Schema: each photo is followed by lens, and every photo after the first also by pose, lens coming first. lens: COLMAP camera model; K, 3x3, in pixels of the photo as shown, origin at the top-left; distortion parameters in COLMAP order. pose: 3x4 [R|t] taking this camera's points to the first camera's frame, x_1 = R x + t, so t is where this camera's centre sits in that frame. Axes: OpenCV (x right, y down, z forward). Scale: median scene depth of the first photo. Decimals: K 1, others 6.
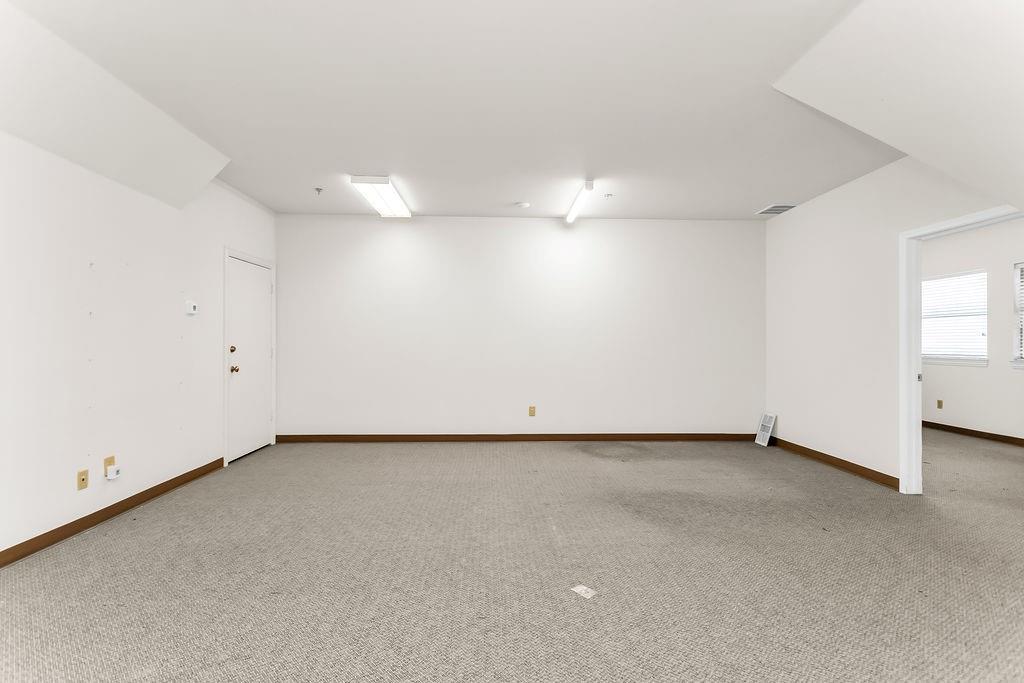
lens RADIAL K [[495.3, 0, 513.2], [0, 495.3, 345.0], [0, 0, 1]] dist [-0.001735, 0.001523]
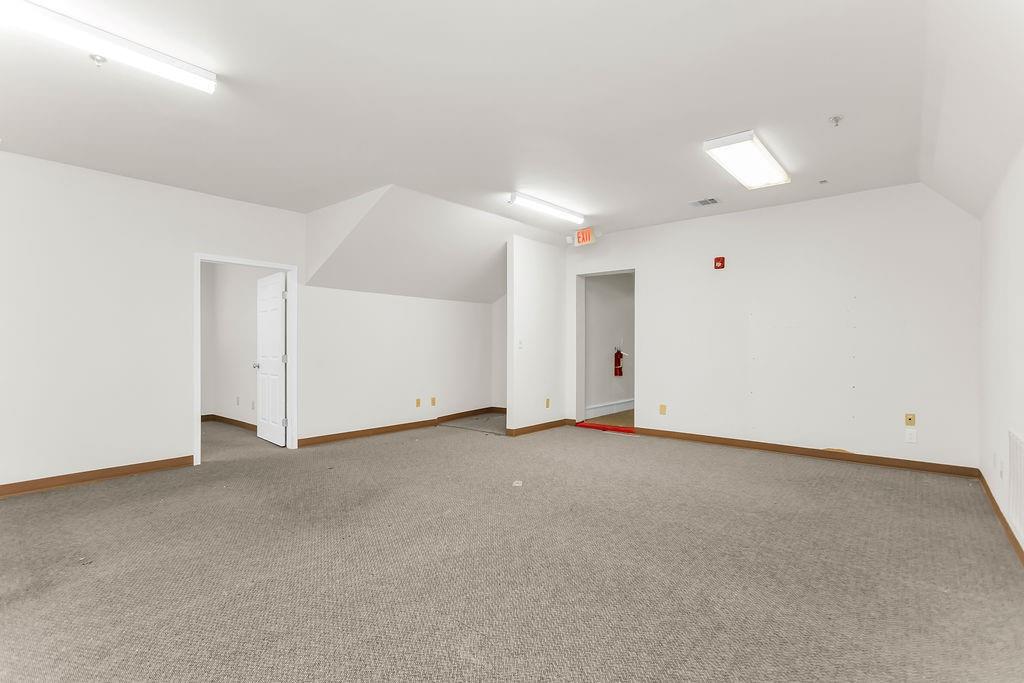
lens RADIAL K [[495.3, 0, 511.9], [0, 495.3, 342.2], [0, 0, 1]] dist [-0.001735, 0.001523]
pose [[-0.748290, 0.000778, 0.663371, -0.782428], [0.000163, 0.999999, -0.000990, -0.004791], [-0.663372, -0.000633, -0.748290, 1.802433]]
